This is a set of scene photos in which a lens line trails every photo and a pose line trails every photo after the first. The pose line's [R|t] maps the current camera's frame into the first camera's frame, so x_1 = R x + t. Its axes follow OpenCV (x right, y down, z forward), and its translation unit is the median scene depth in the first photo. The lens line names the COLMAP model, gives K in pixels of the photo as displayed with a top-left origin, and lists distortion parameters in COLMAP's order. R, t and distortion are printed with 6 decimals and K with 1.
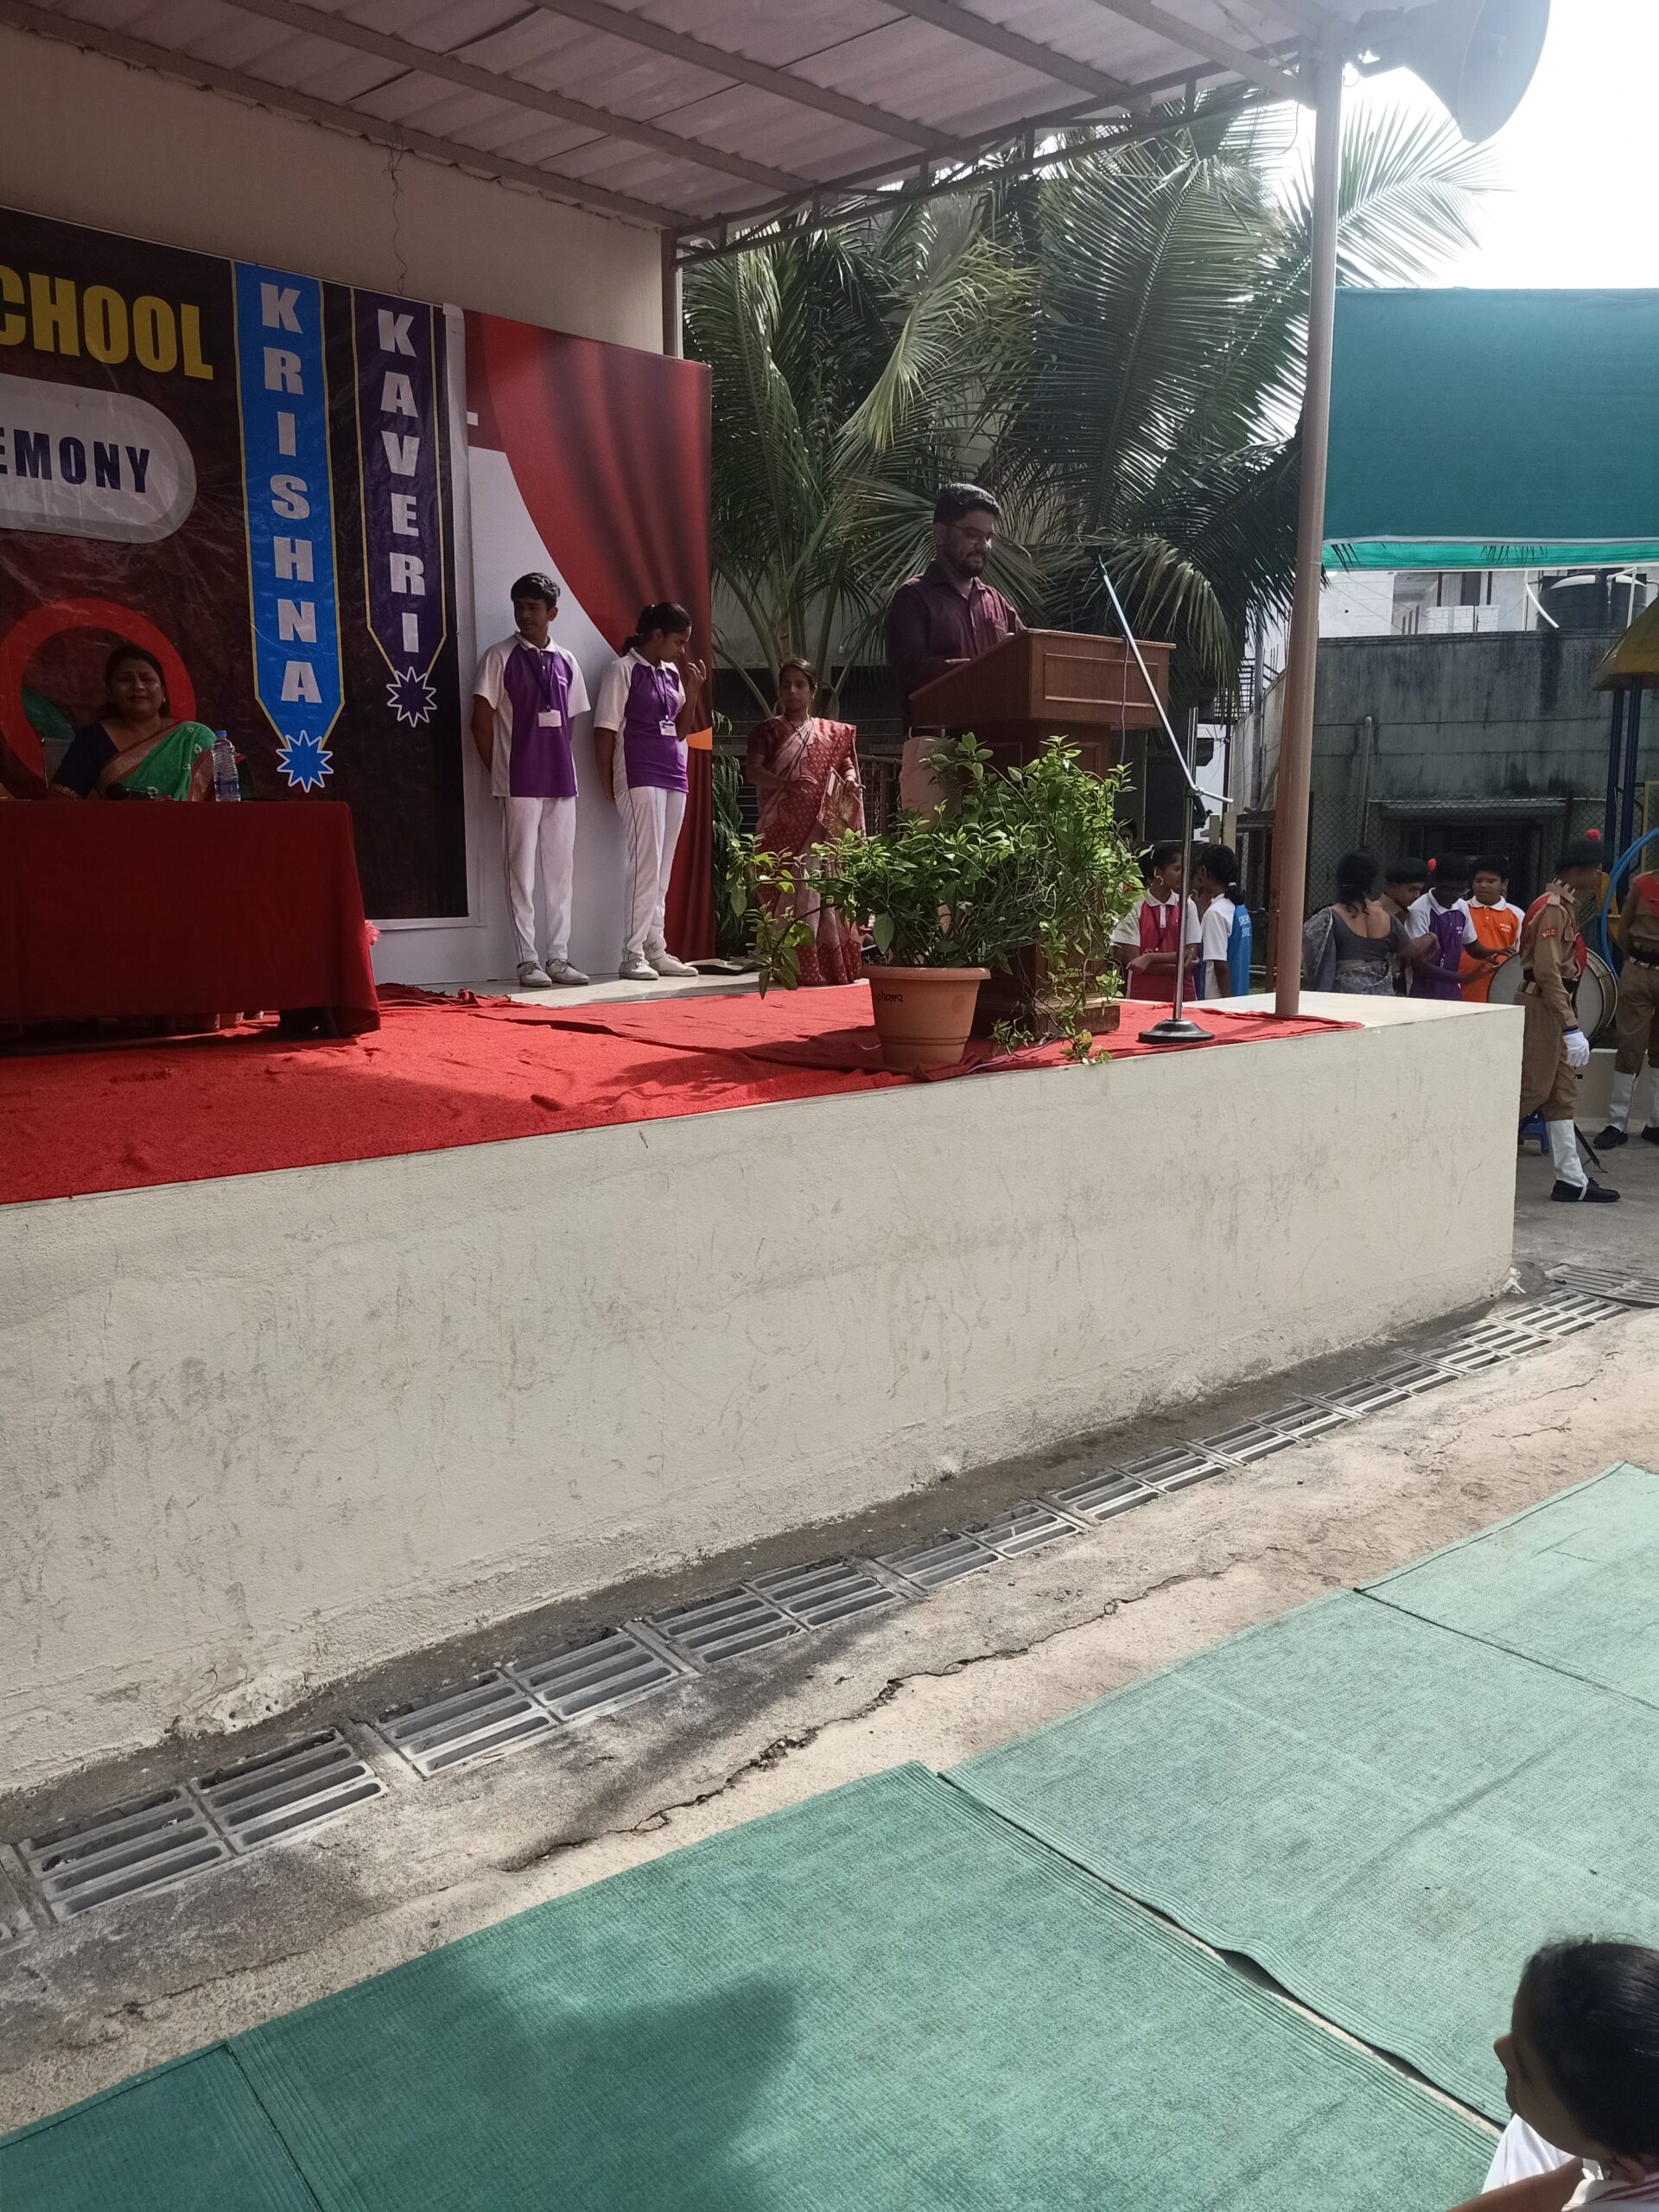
lens RADIAL K [[1643.9, 0, 830.9], [0, 1643.9, 1102.5], [0, 0, 1]] dist [0.097316, -0.139086]
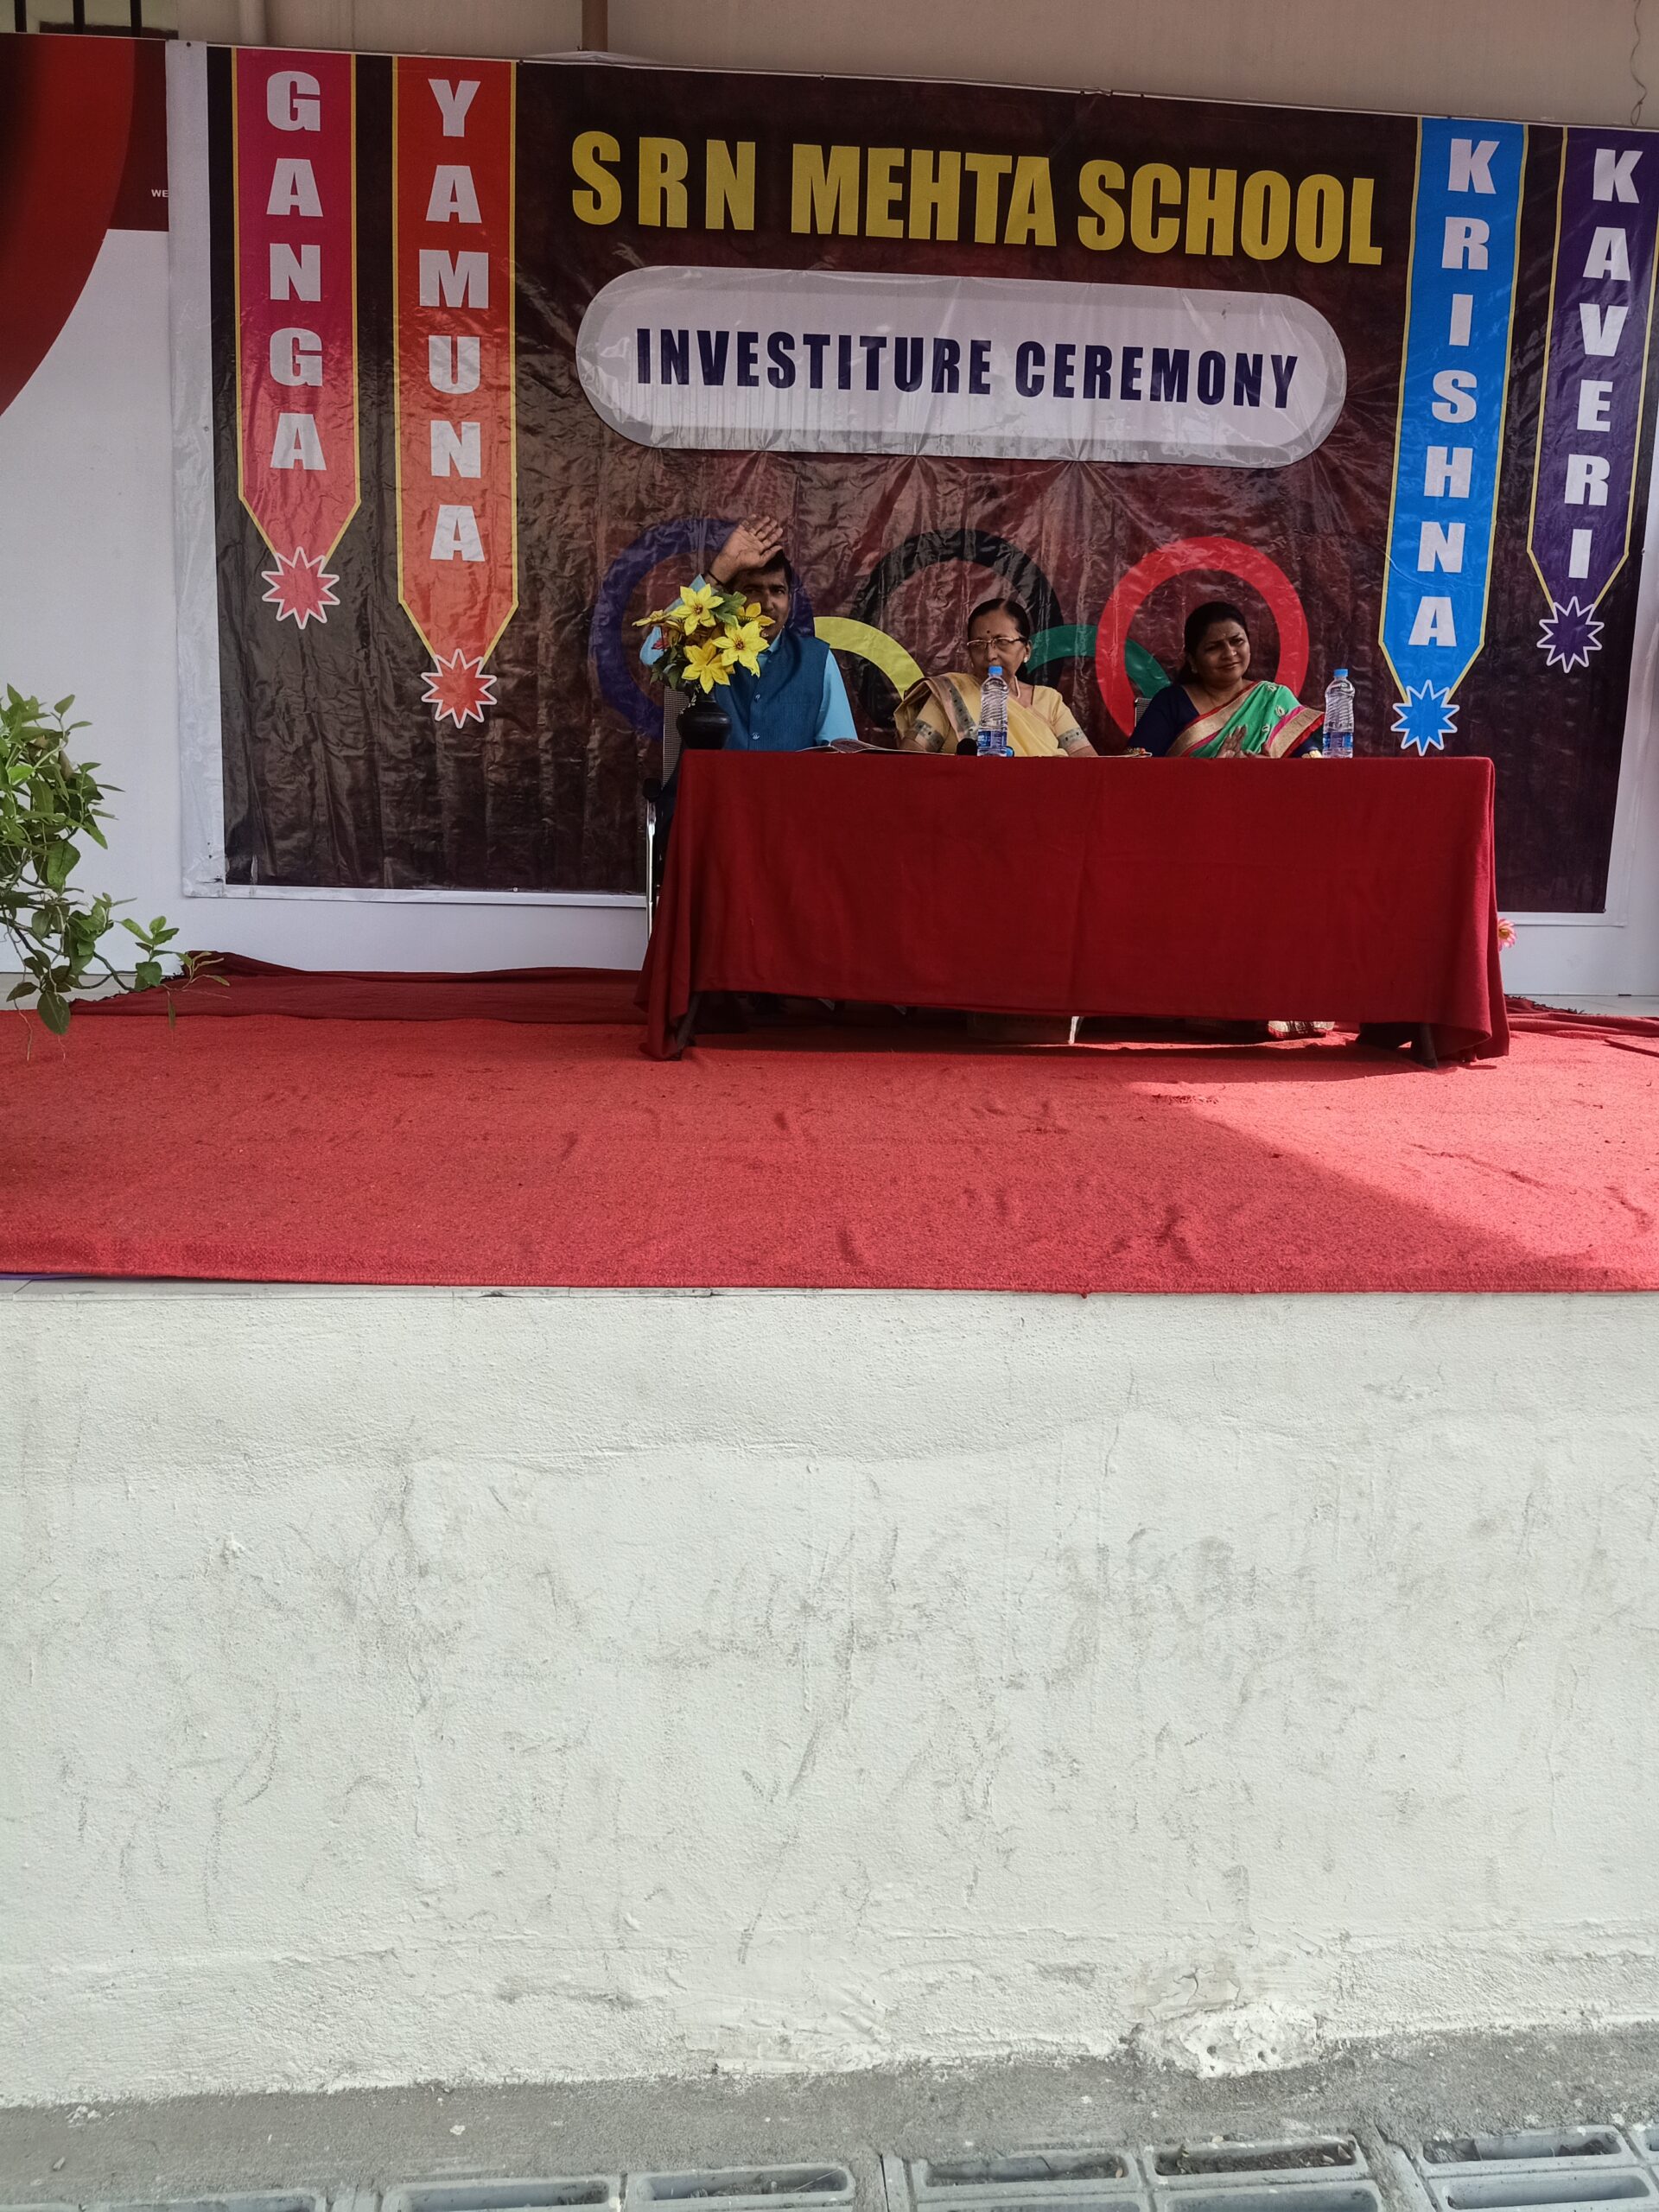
lens RADIAL K [[1643.9, 0, 819.6], [0, 1643.9, 1102.3], [0, 0, 1]] dist [0.097316, -0.139086]
pose [[0.812619, 0.117839, -0.570757, -0.112210], [-0.112937, 0.992621, 0.044143, -0.029728], [0.571748, 0.028588, 0.819931, 0.259660]]
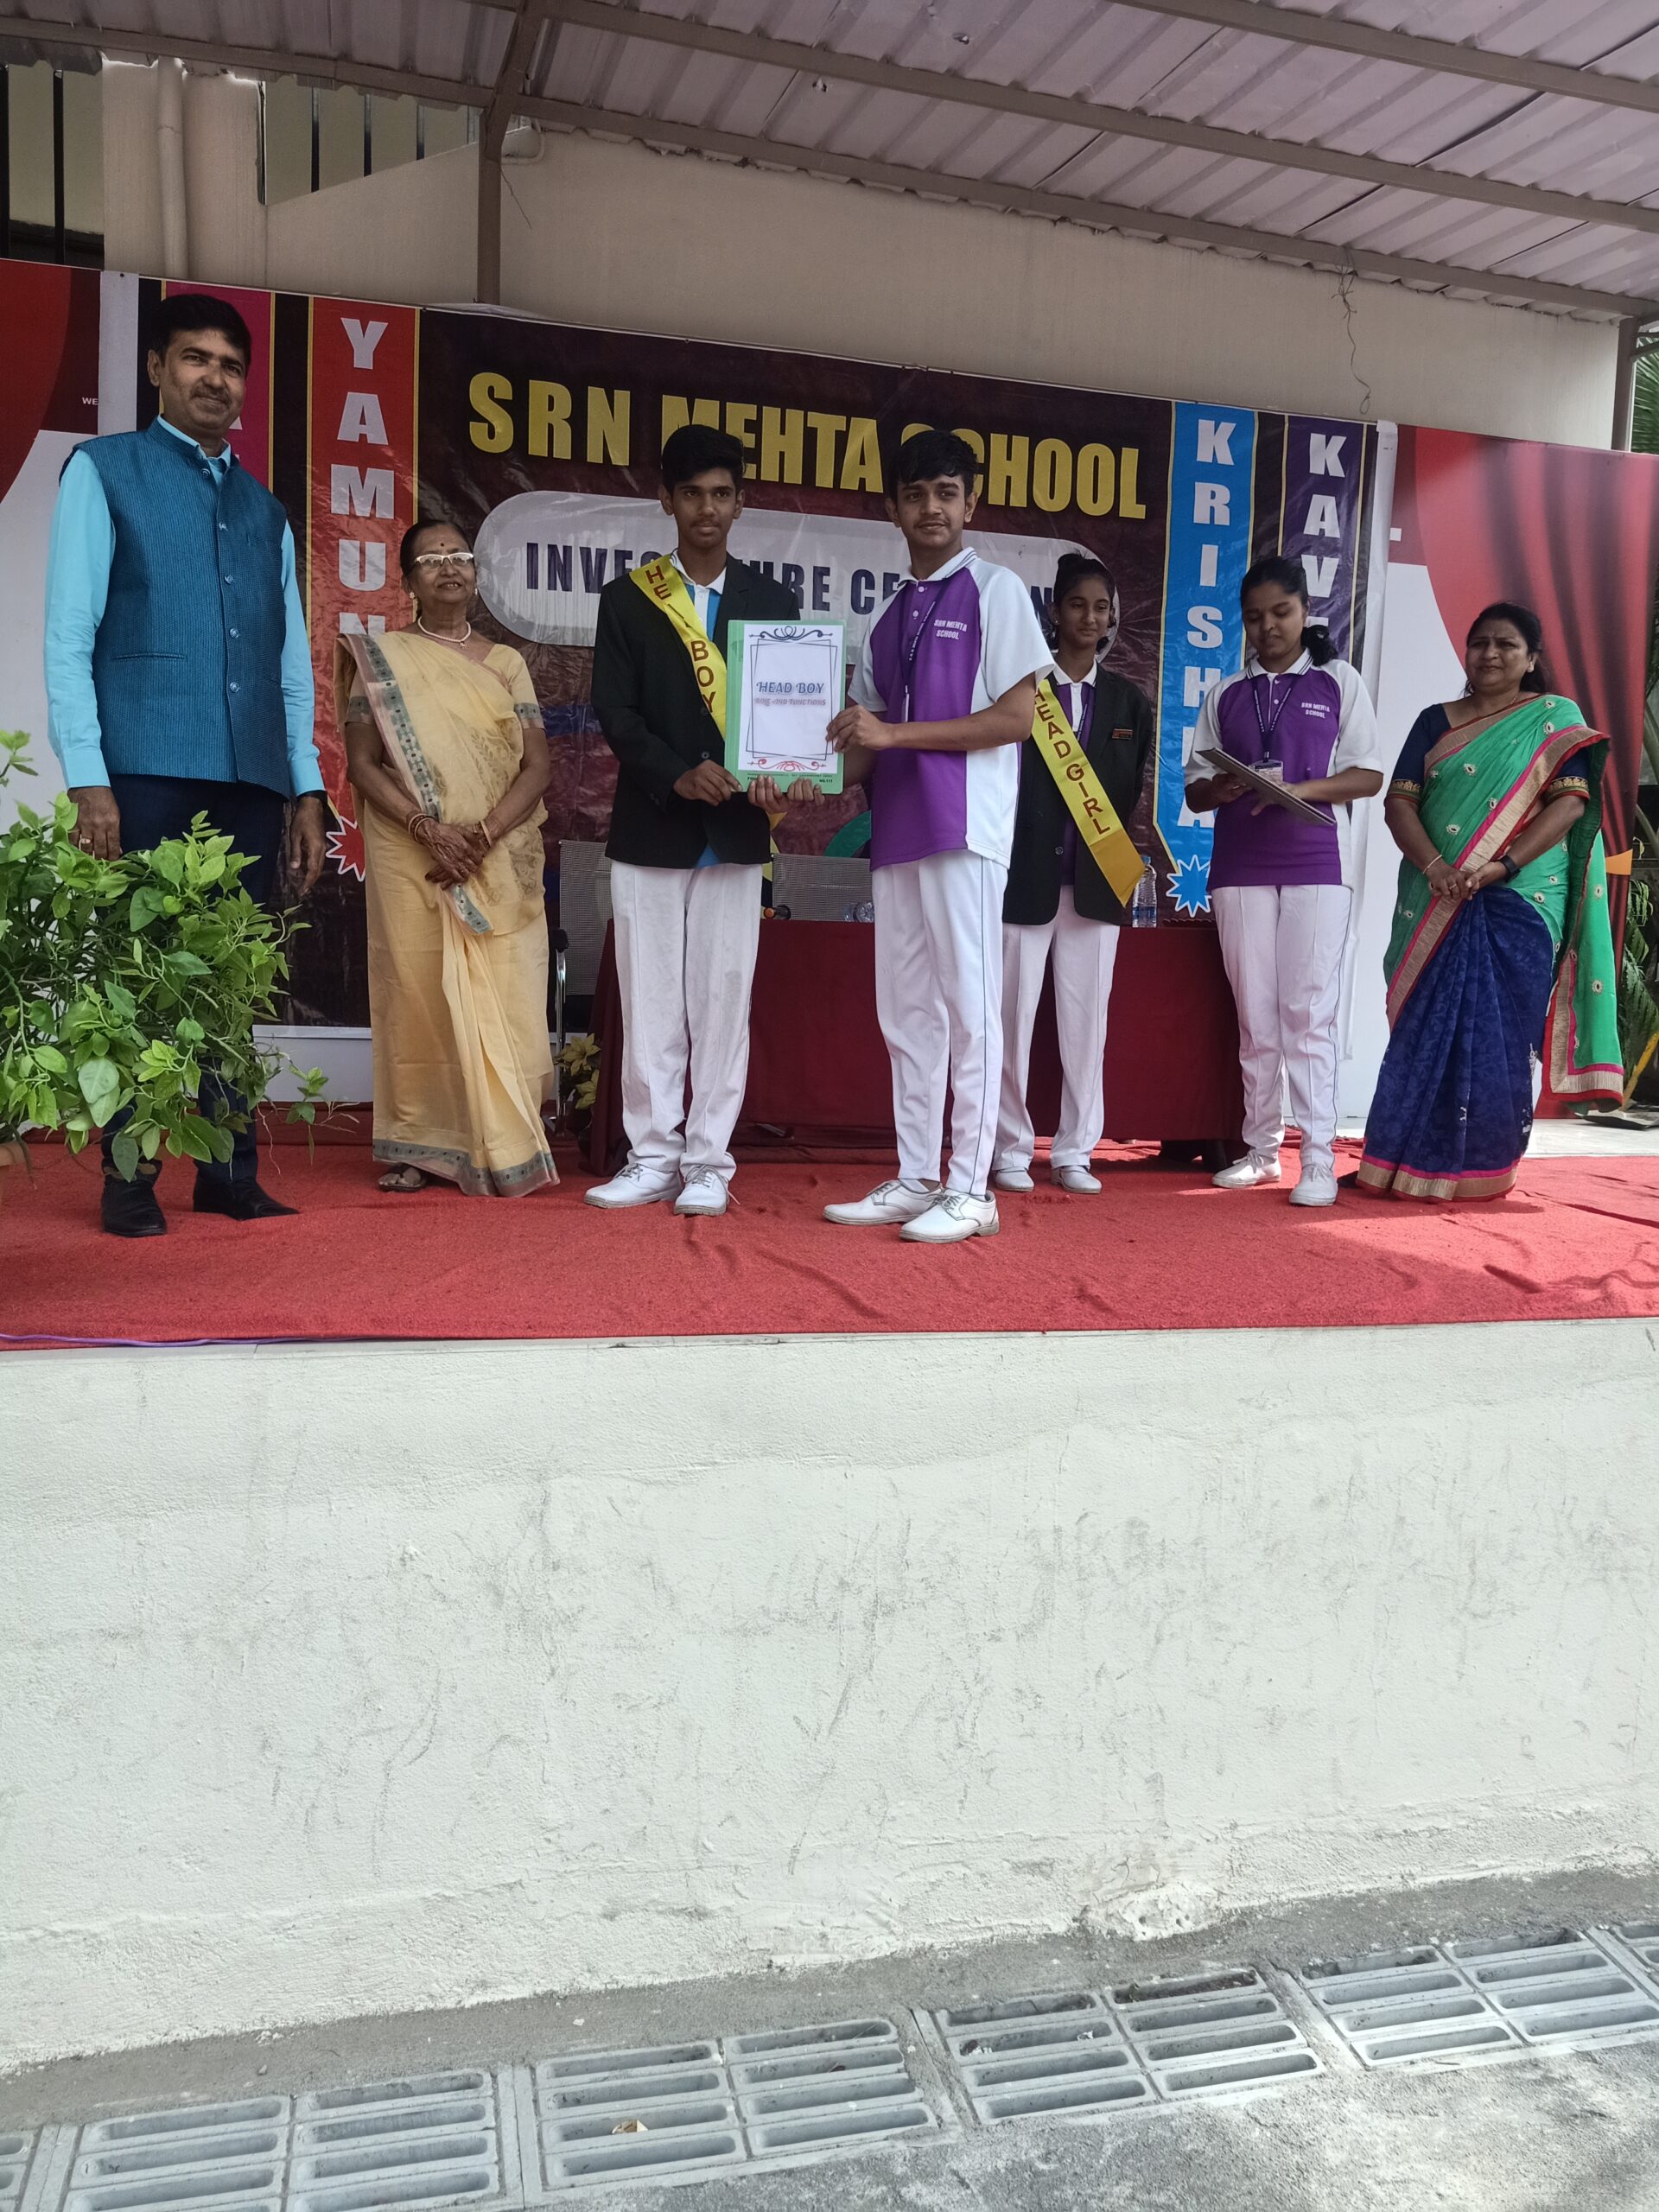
lens RADIAL K [[1643.9, 0, 824.1], [0, 1643.9, 1103.5], [0, 0, 1]] dist [0.097316, -0.139086]
pose [[0.894180, 0.069843, -0.442227, -0.112928], [-0.101653, 0.993631, -0.048613, -0.011411], [0.436015, 0.088422, 0.895585, 0.054233]]
